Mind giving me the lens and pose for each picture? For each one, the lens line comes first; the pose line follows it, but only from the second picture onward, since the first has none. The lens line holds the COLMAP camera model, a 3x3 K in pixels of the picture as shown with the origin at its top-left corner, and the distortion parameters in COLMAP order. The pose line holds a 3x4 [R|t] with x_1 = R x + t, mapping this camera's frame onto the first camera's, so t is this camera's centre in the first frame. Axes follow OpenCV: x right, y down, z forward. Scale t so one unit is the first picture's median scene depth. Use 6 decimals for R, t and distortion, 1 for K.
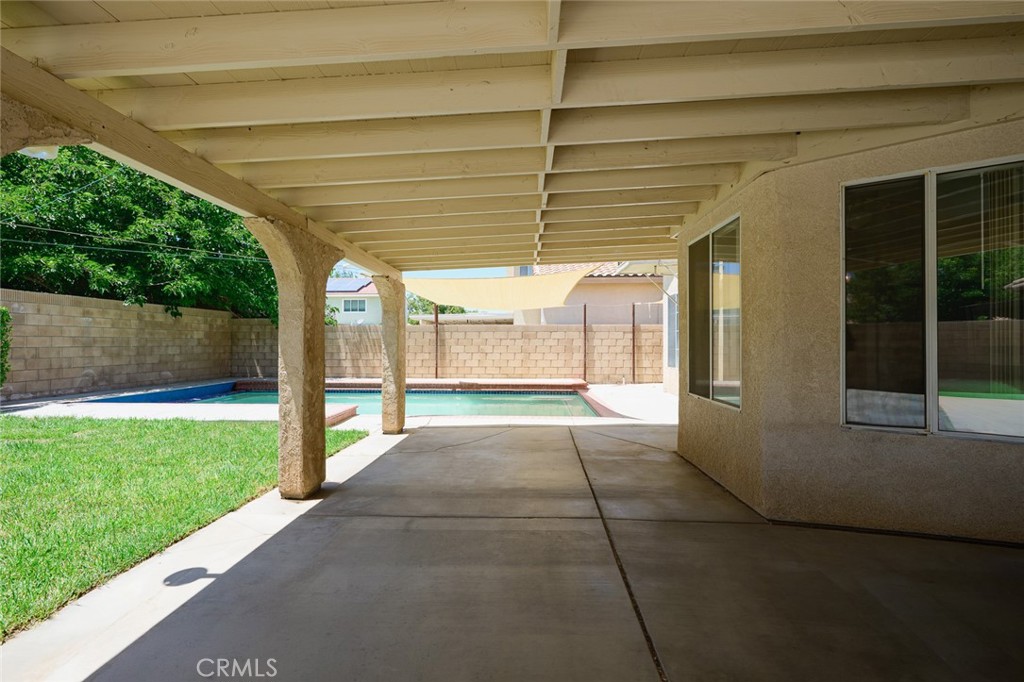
lens RADIAL K [[454.8, 0, 504.2], [0, 454.8, 341.7], [0, 0, 1]] dist [0.005246, 0.000724]
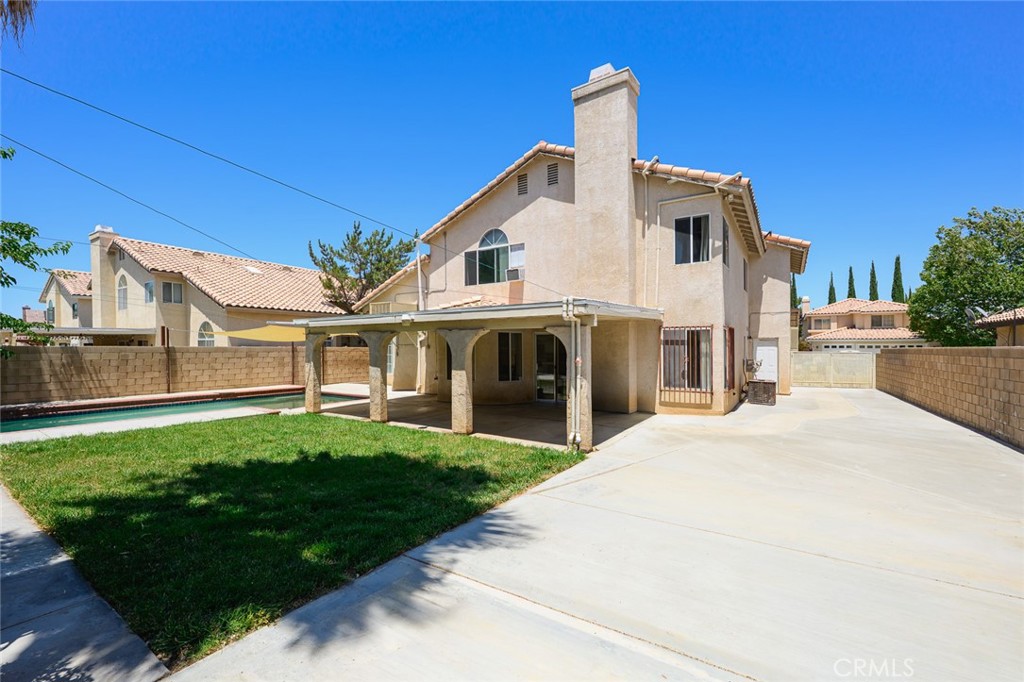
lens RADIAL K [[425.1, 0, 507.1], [0, 425.1, 361.0], [0, 0, 1]] dist [0.000403, -0.000032]
pose [[0.501323, -0.024670, 0.864908, -0.775924], [-0.003518, 0.999527, 0.030548, -0.043321], [-0.865253, -0.018357, 0.501000, -0.323734]]
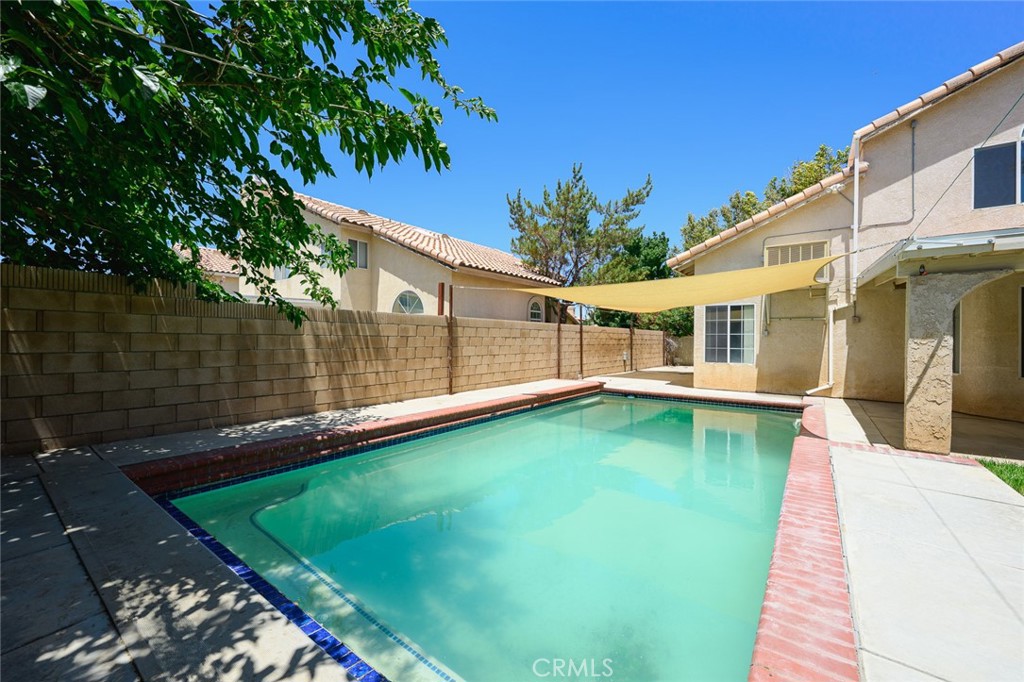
lens RADIAL K [[411.1, 0, 512.3], [0, 411.1, 340.2], [0, 0, 1]] dist [-0.002420, 0.000209]
pose [[0.556395, 0.000816, 0.830917, -0.737582], [-0.006939, 0.999969, 0.003665, -0.004624], [-0.830889, -0.007805, 0.556384, 0.695563]]
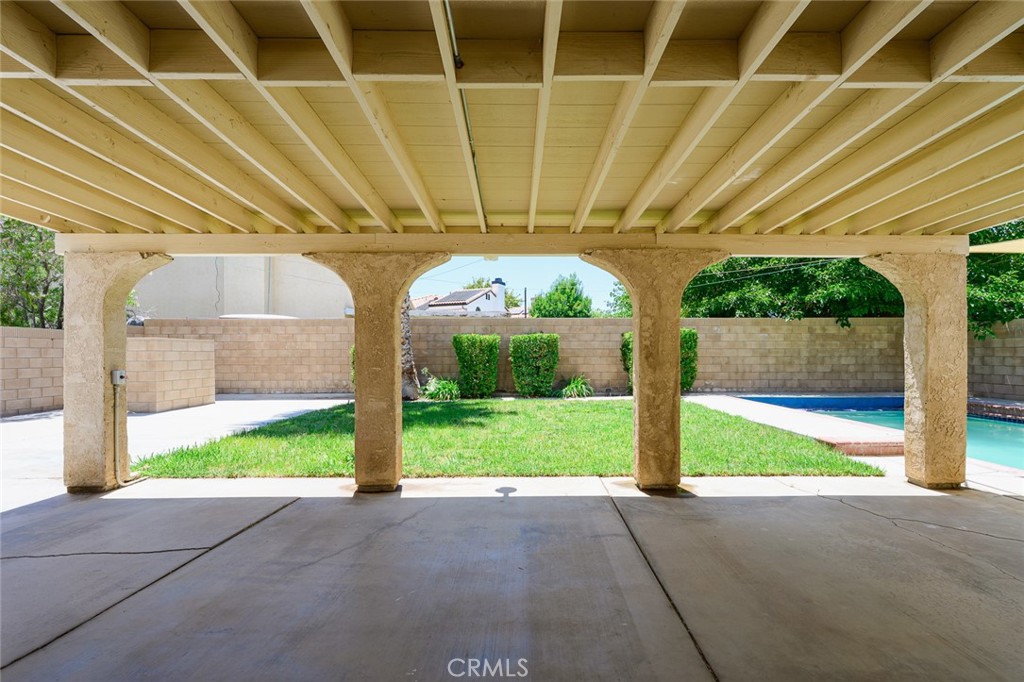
lens RADIAL K [[411.1, 0, 510.3], [0, 411.1, 357.7], [0, 0, 1]] dist [-0.002420, 0.000209]
pose [[0.072061, 0.005607, -0.997384, 0.156393], [0.003909, 0.999975, 0.005904, 0.004507], [0.997393, -0.004324, 0.072037, 0.177446]]
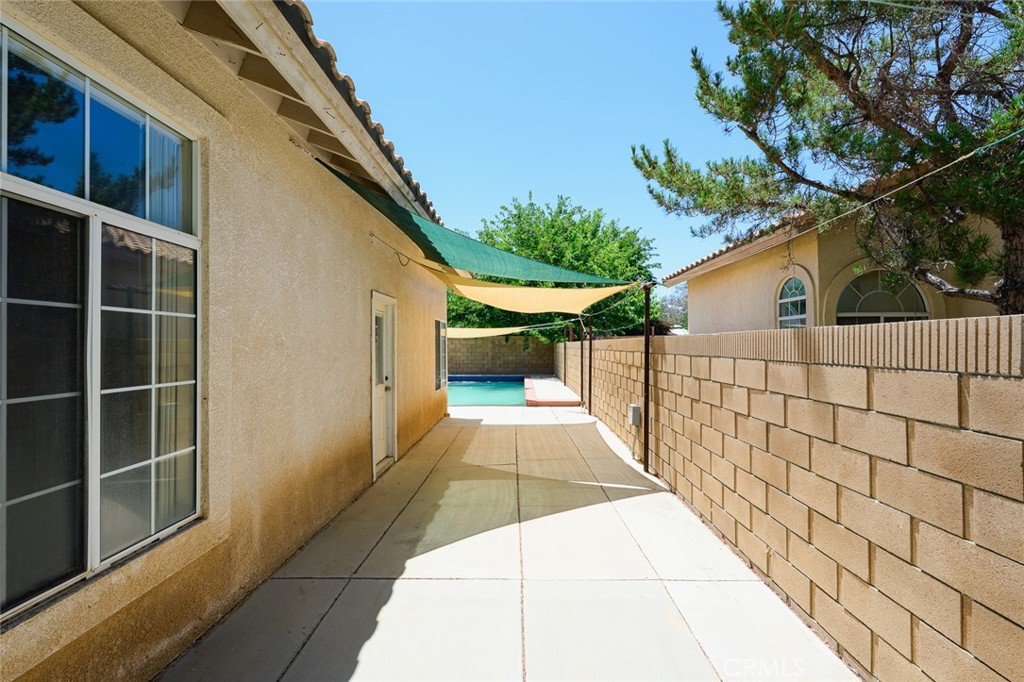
lens RADIAL K [[425.1, 0, 514.0], [0, 425.1, 337.4], [0, 0, 1]] dist [0.000403, -0.000032]
pose [[0.032282, -0.001368, -0.999478, 1.232782], [0.008615, 0.999962, -0.001090, -0.073620], [0.999442, -0.008576, 0.032293, 0.995616]]
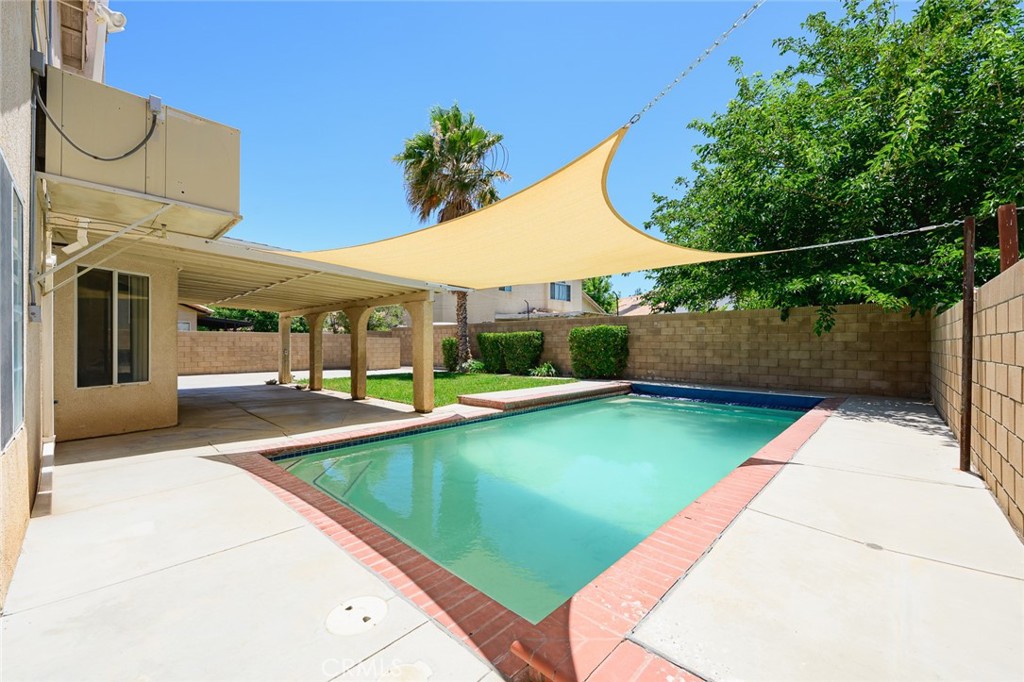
lens RADIAL K [[411.1, 0, 507.5], [0, 411.1, 343.0], [0, 0, 1]] dist [-0.002420, 0.000209]
pose [[-0.645233, -0.005236, -0.763968, 0.307988], [-0.001778, 0.999984, -0.005352, 0.000602], [0.763984, -0.002095, -0.645232, 1.139843]]
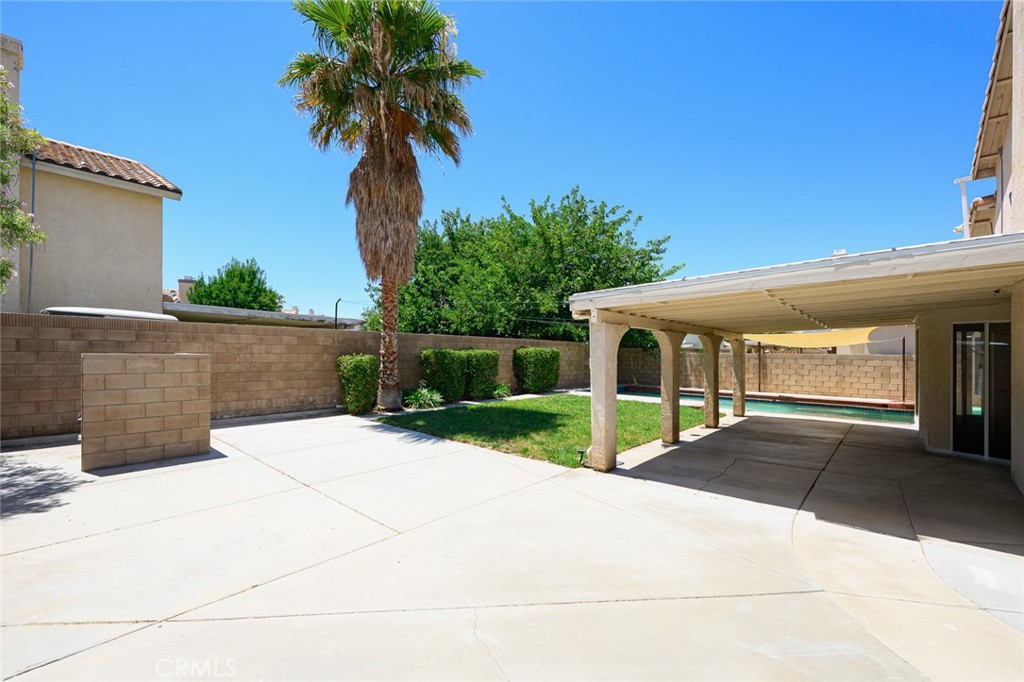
lens RADIAL K [[425.1, 0, 506.0], [0, 425.1, 340.5], [0, 0, 1]] dist [0.000403, -0.000032]
pose [[0.783013, -0.009573, -0.621932, 0.066102], [-0.010883, 0.999518, -0.029086, -0.036907], [0.621910, 0.029544, 0.782531, -0.614260]]
